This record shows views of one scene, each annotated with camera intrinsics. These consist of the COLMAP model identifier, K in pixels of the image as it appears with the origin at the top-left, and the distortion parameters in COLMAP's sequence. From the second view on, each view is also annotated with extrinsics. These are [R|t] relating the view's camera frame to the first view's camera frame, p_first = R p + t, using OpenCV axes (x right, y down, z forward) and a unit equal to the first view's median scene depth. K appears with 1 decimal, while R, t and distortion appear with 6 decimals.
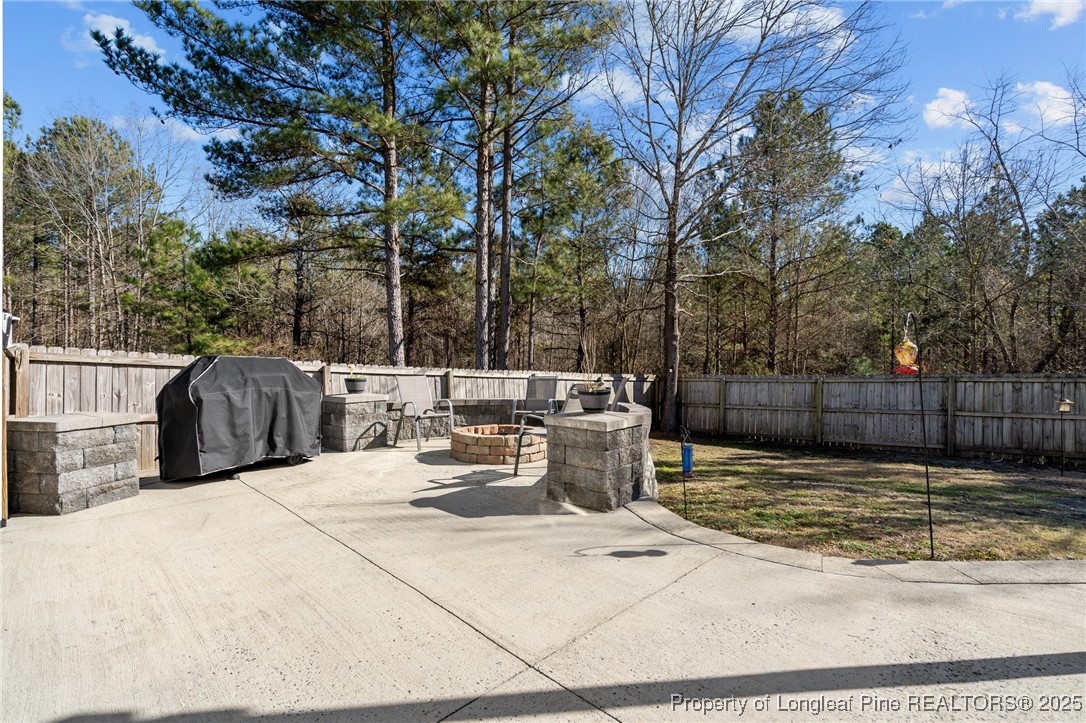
lens RADIAL K [[490.8, 0, 543.0], [0, 490.8, 361.5], [0, 0, 1]] dist [-0.001555, 0.000103]
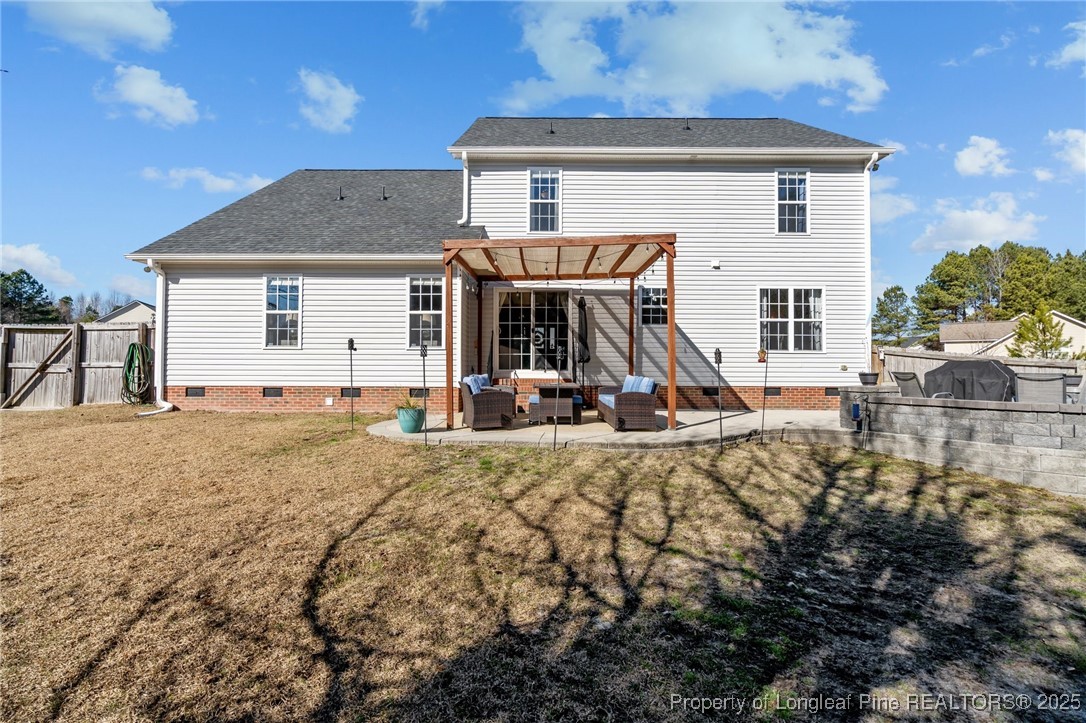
lens RADIAL K [[477.7, 0, 543.5], [0, 477.7, 366.9], [0, 0, 1]] dist [-0.001122, 0.000133]
pose [[-0.698799, -0.009768, -0.715252, 0.894412], [-0.007981, 0.999951, -0.005860, 0.019556], [0.715274, 0.001613, -0.698843, 0.525552]]
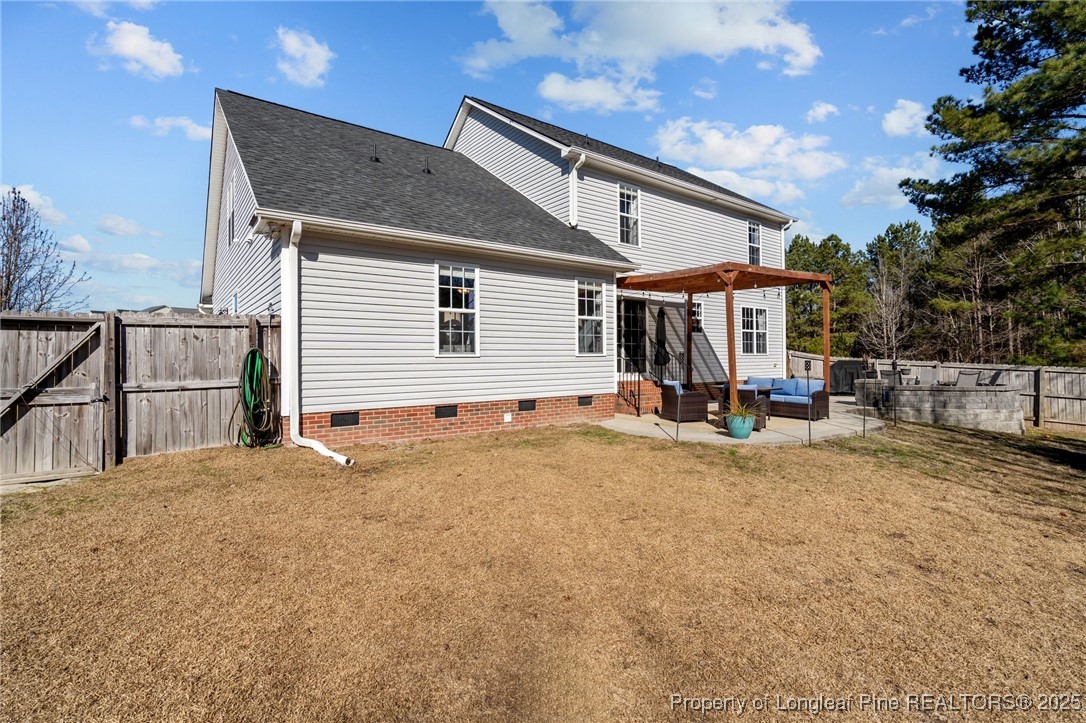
lens RADIAL K [[496.1, 0, 541.9], [0, 496.1, 356.1], [0, 0, 1]] dist [-0.002377, -0.000099]
pose [[-0.136610, -0.006198, -0.990605, 1.328760], [0.004936, 0.999964, -0.006937, -0.011180], [0.990613, -0.005837, -0.136575, -0.244931]]
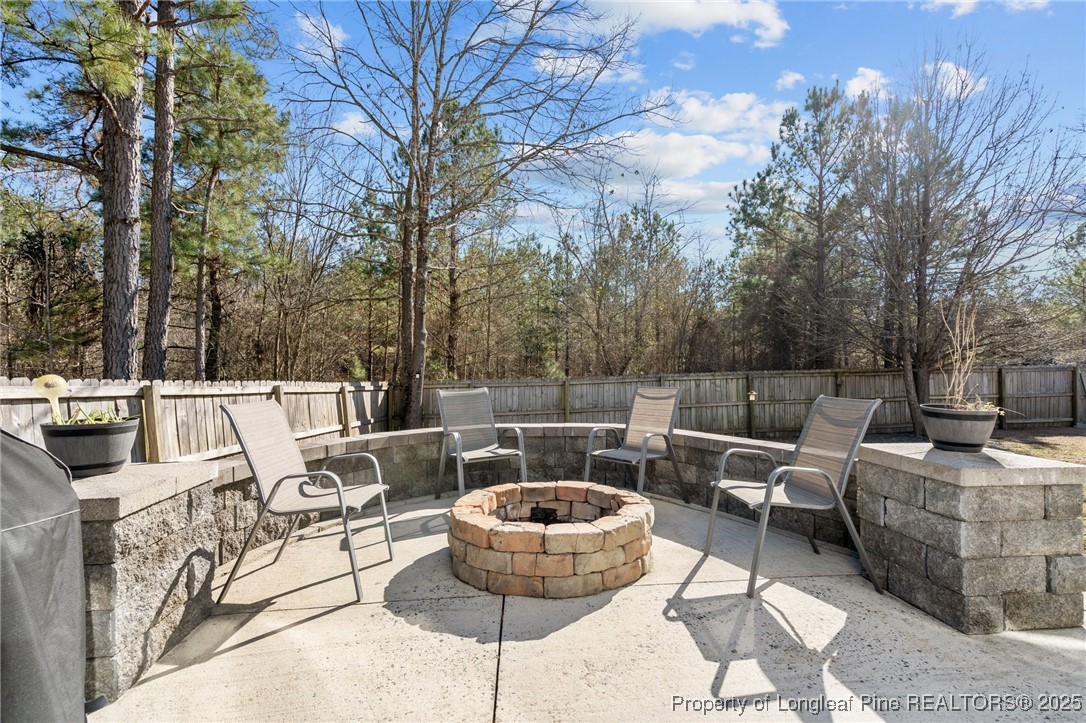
lens RADIAL K [[502.2, 0, 541.5], [0, 502.2, 358.4], [0, 0, 1]] dist [-0.001451, 0.000416]
pose [[0.686491, 0.005532, 0.727117, -0.267313], [0.004391, 0.999921, -0.011753, -0.000429], [-0.727125, 0.011261, 0.686413, 0.347846]]
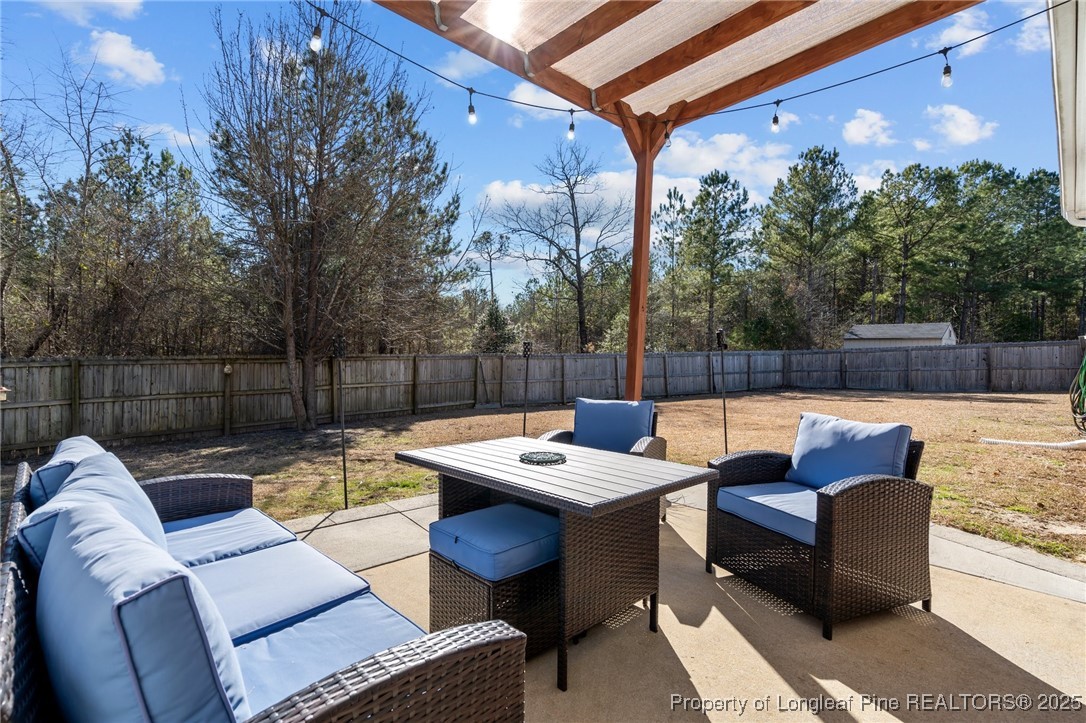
lens RADIAL K [[502.2, 0, 541.5], [0, 502.2, 358.4], [0, 0, 1]] dist [-0.001451, 0.000416]
pose [[0.024710, -0.011357, 0.999630, 0.139486], [-0.015688, 0.999808, 0.011747, -0.000087], [-0.999572, -0.015973, 0.024527, 0.005222]]
